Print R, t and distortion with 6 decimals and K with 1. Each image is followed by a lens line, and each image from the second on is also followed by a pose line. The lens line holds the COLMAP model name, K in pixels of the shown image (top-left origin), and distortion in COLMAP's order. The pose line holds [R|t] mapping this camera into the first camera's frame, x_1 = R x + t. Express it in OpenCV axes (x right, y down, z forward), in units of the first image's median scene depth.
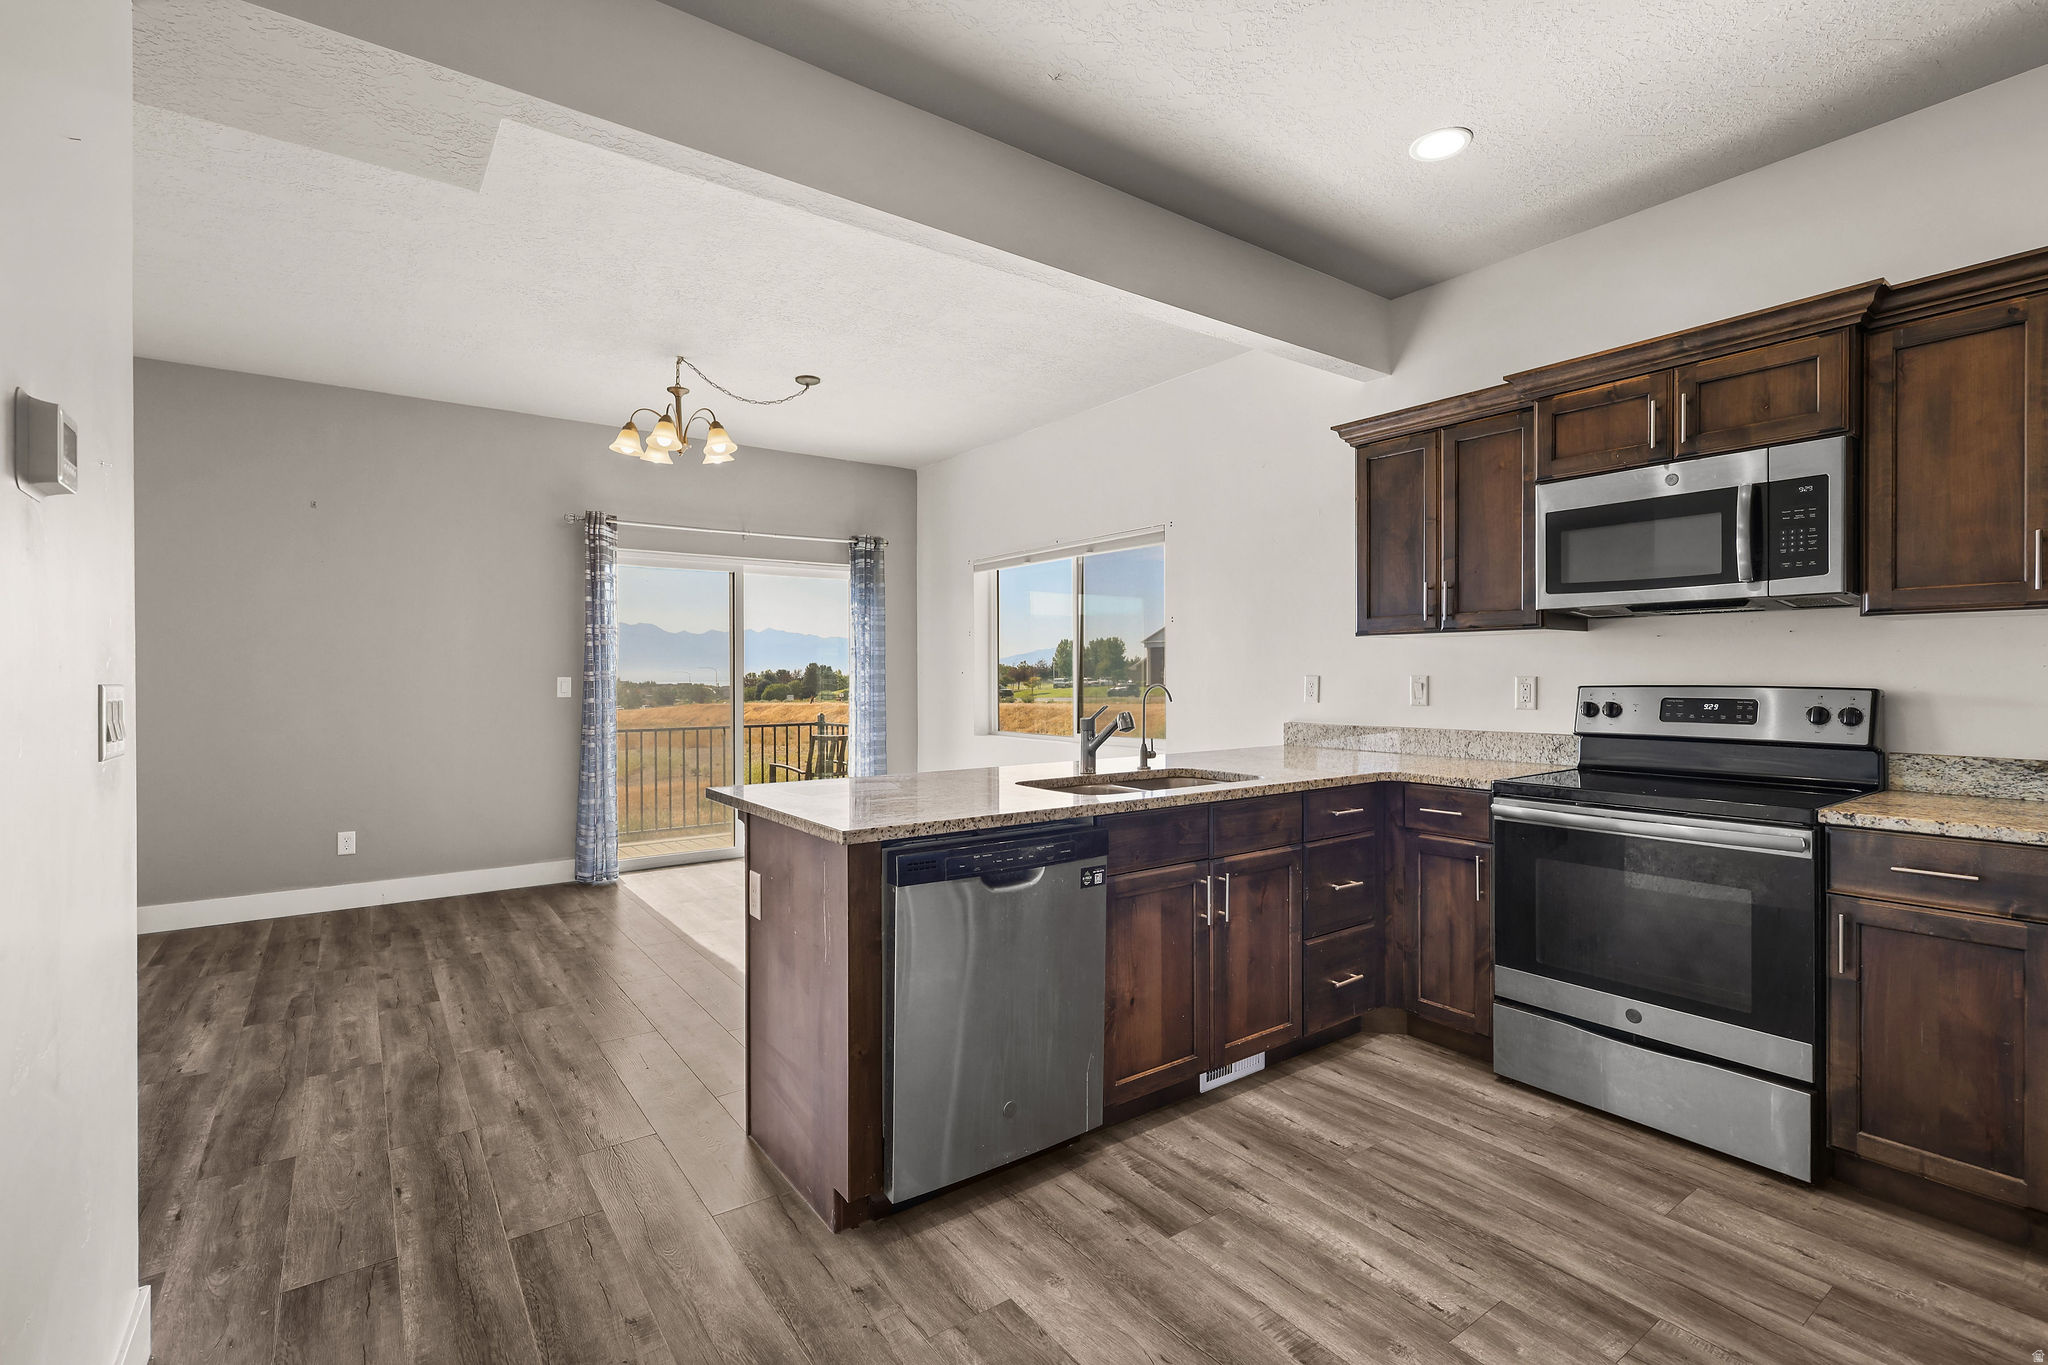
lens RADIAL K [[937.7, 0, 1026.9], [0, 937.7, 678.2], [0, 0, 1]] dist [-0.001300, 0.000817]
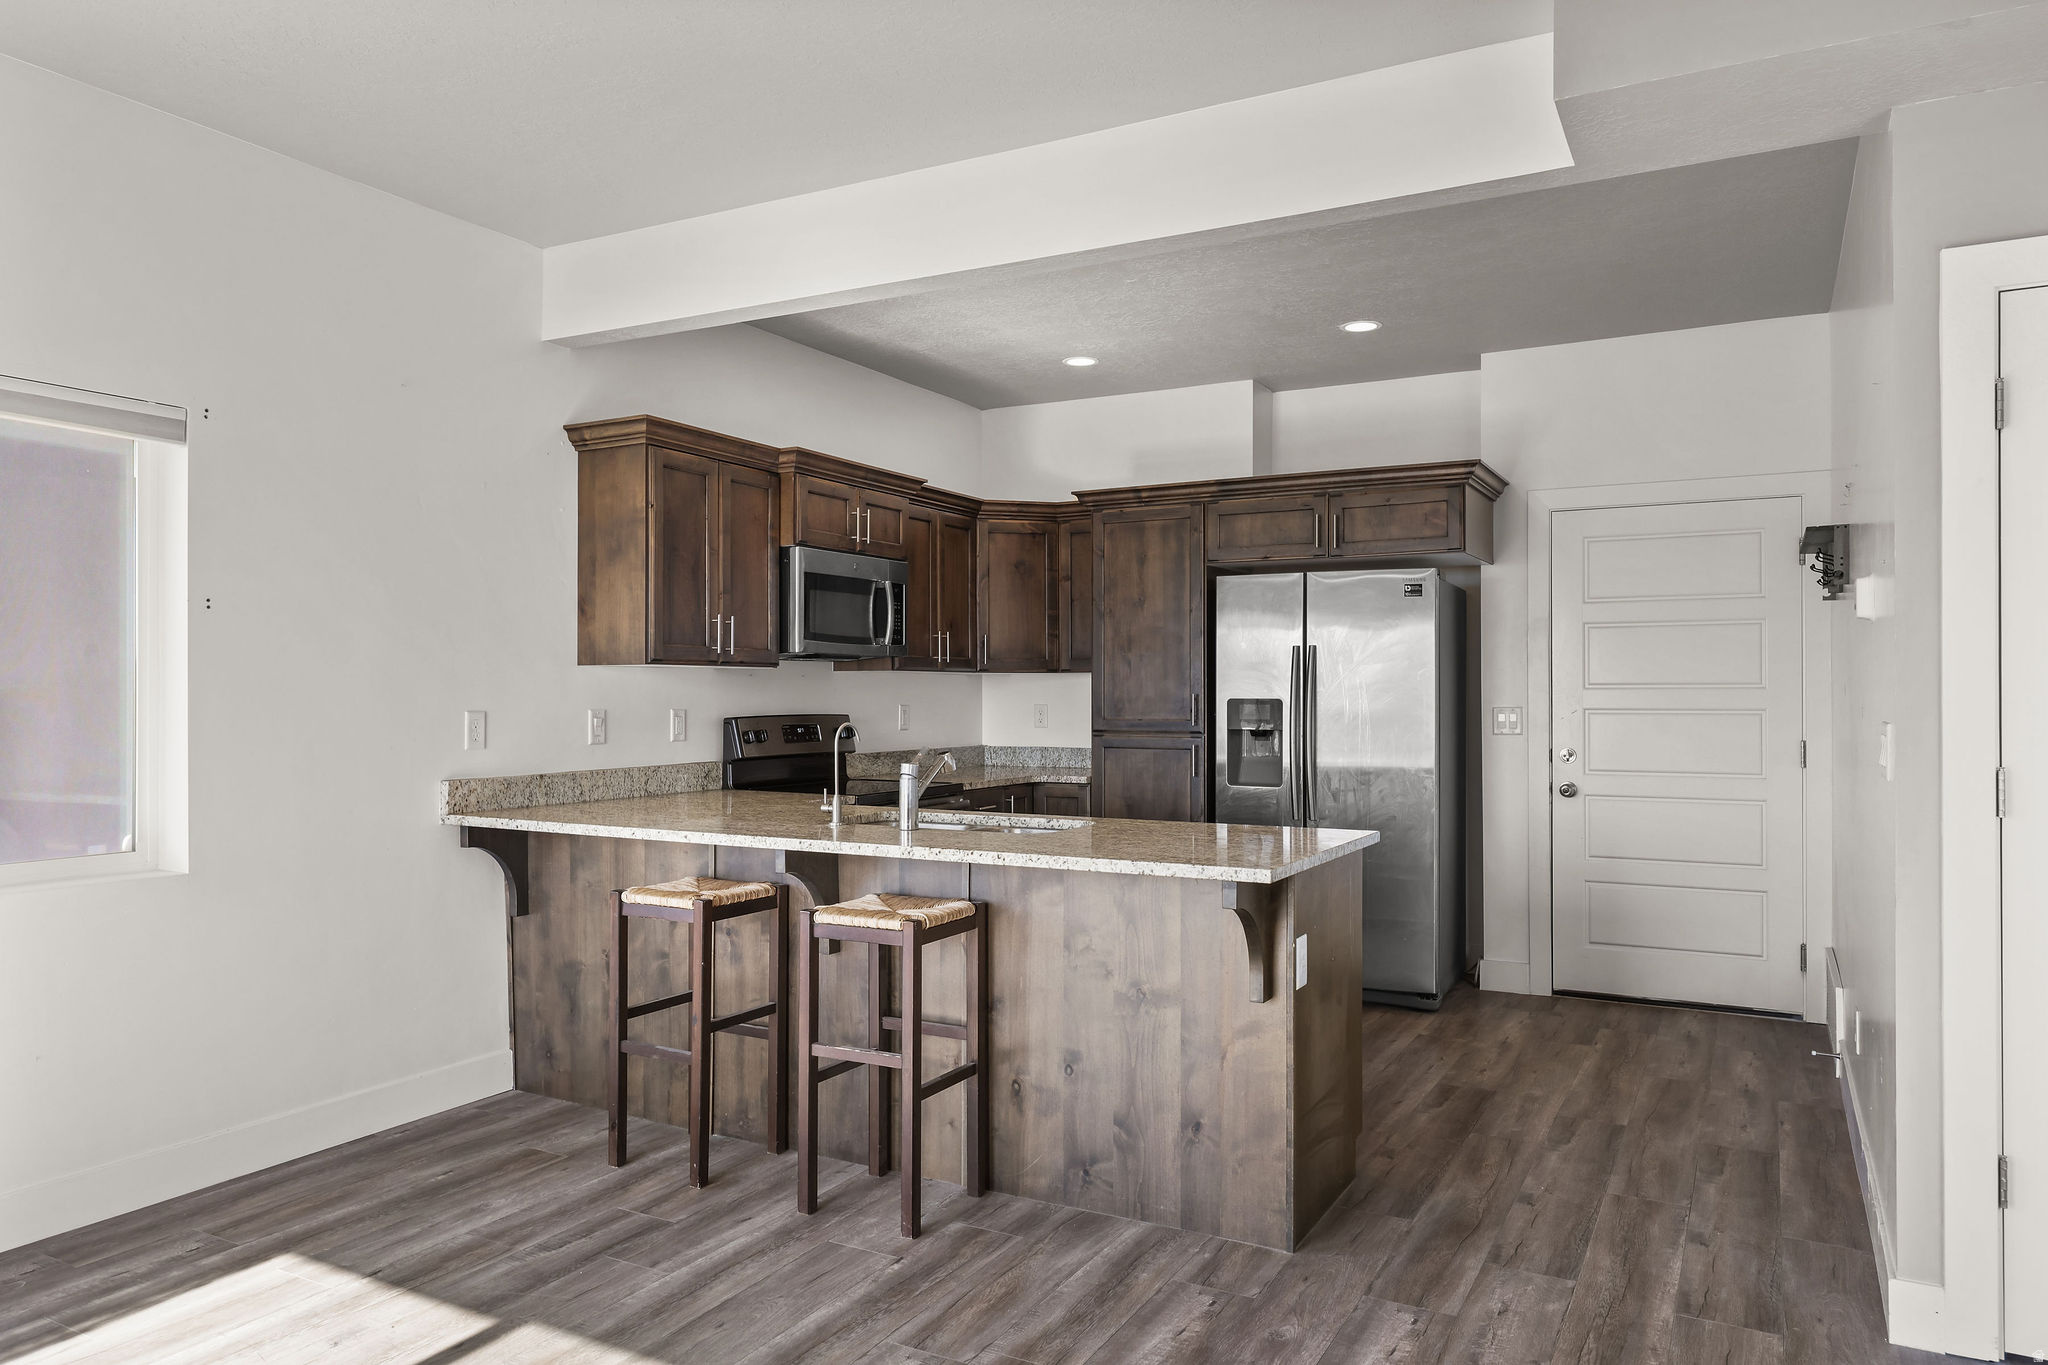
lens RADIAL K [[1356.7, 0, 1014.9], [0, 1356.7, 682.8], [0, 0, 1]] dist [-0.002244, 0.000568]
pose [[-0.427238, 0.008366, 0.904100, -1.249947], [0.004519, 0.999964, -0.007117, -0.024125], [-0.904128, 0.001045, -0.427261, 1.675303]]
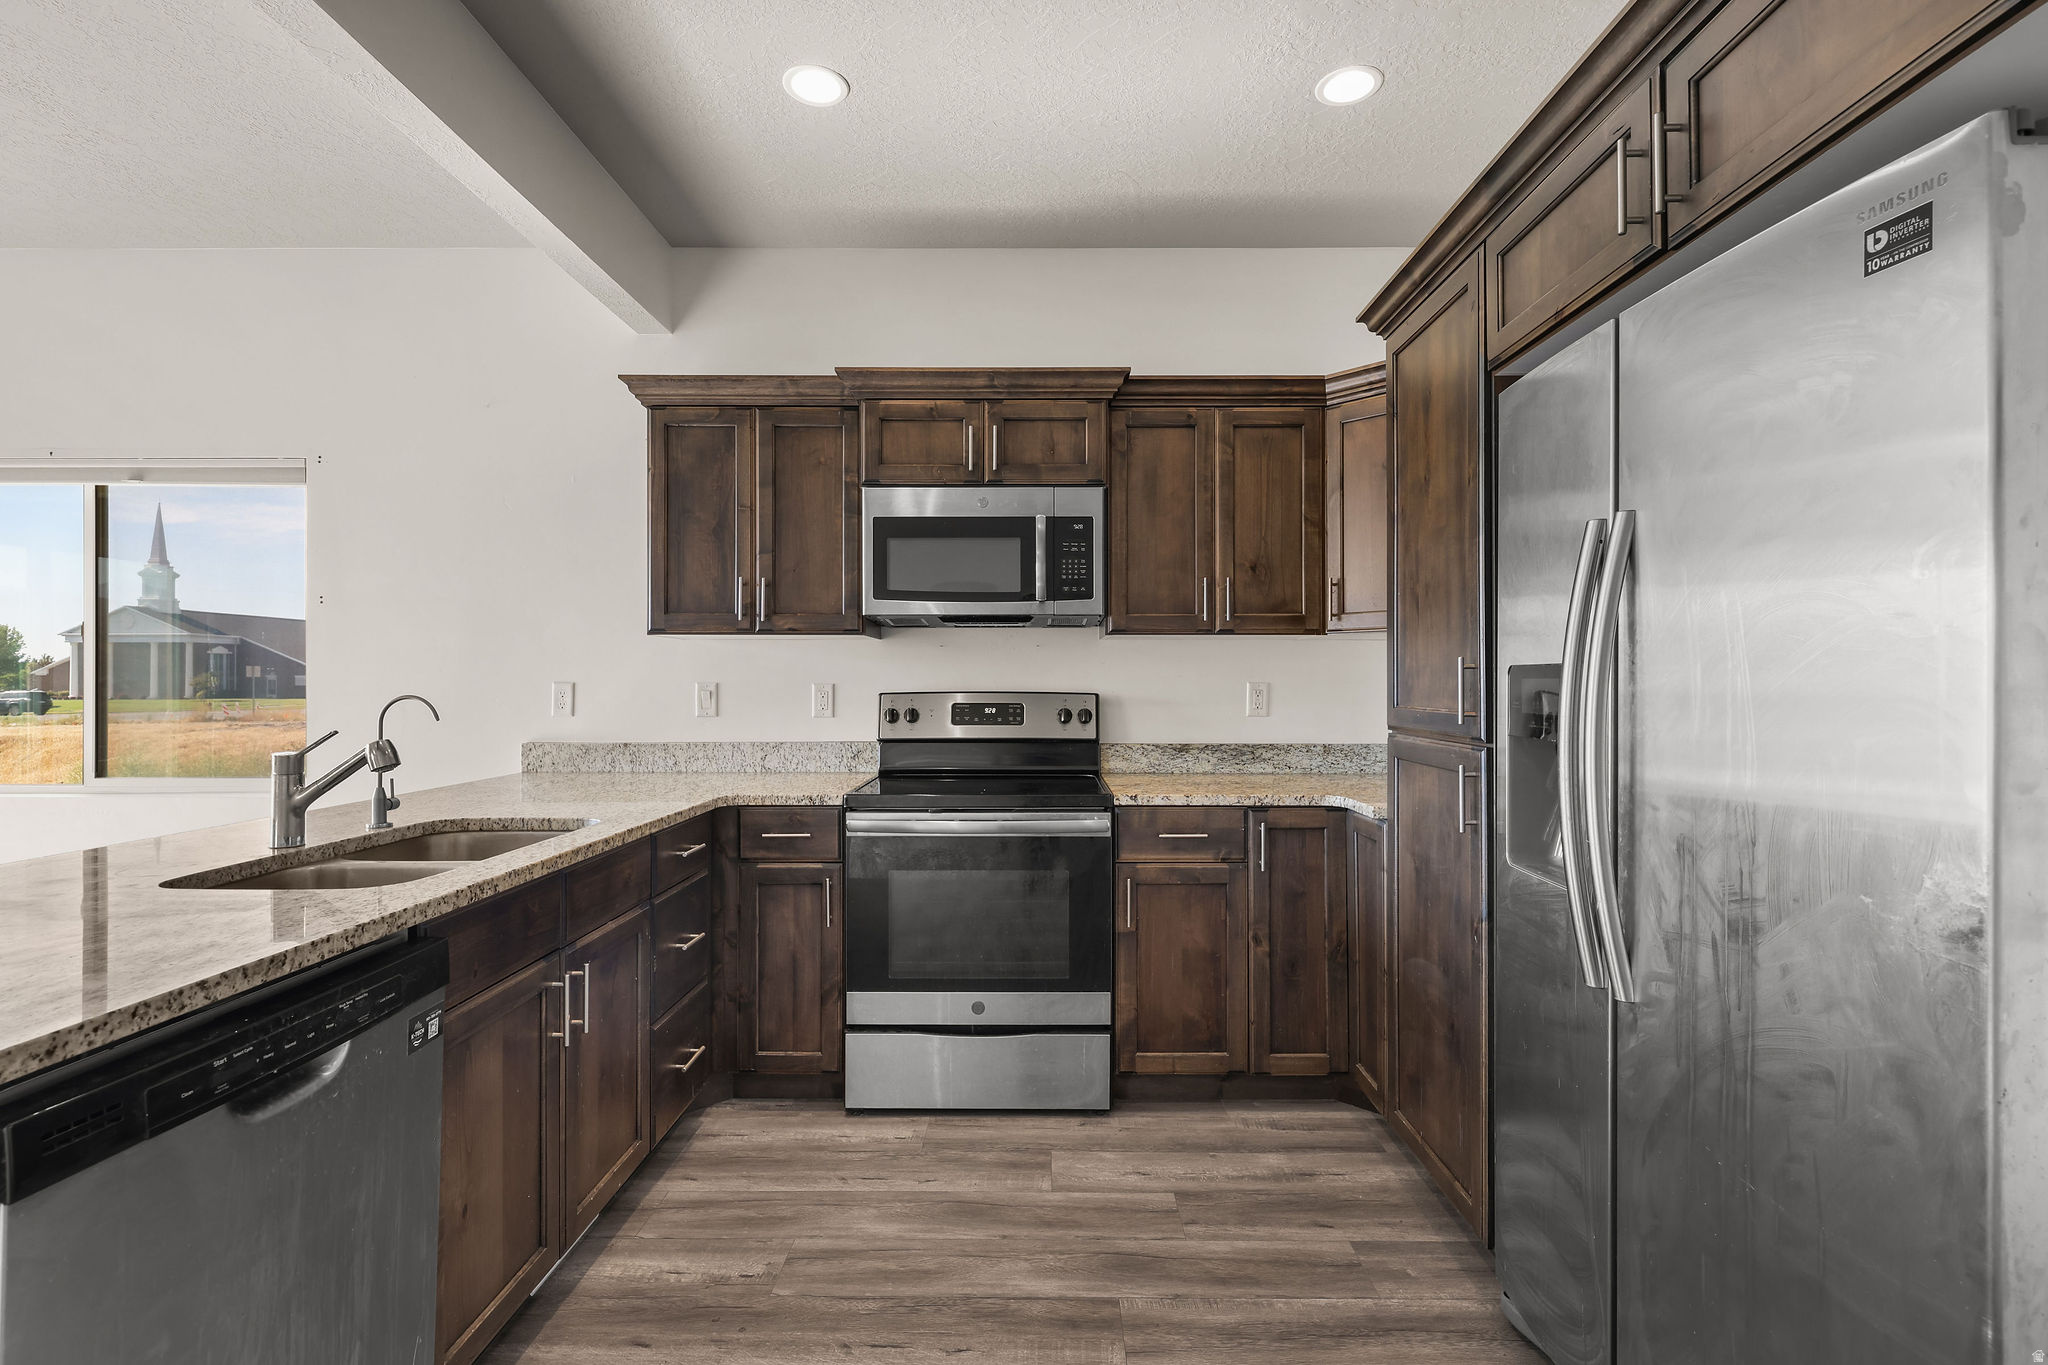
lens RADIAL K [[937.7, 0, 1027.1], [0, 937.7, 679.8], [0, 0, 1]] dist [-0.001300, 0.000817]
pose [[0.588694, 0.005119, 0.808340, -0.162438], [0.001293, 0.999973, -0.007274, 0.001949], [-0.808355, 0.005327, 0.588671, 0.326914]]
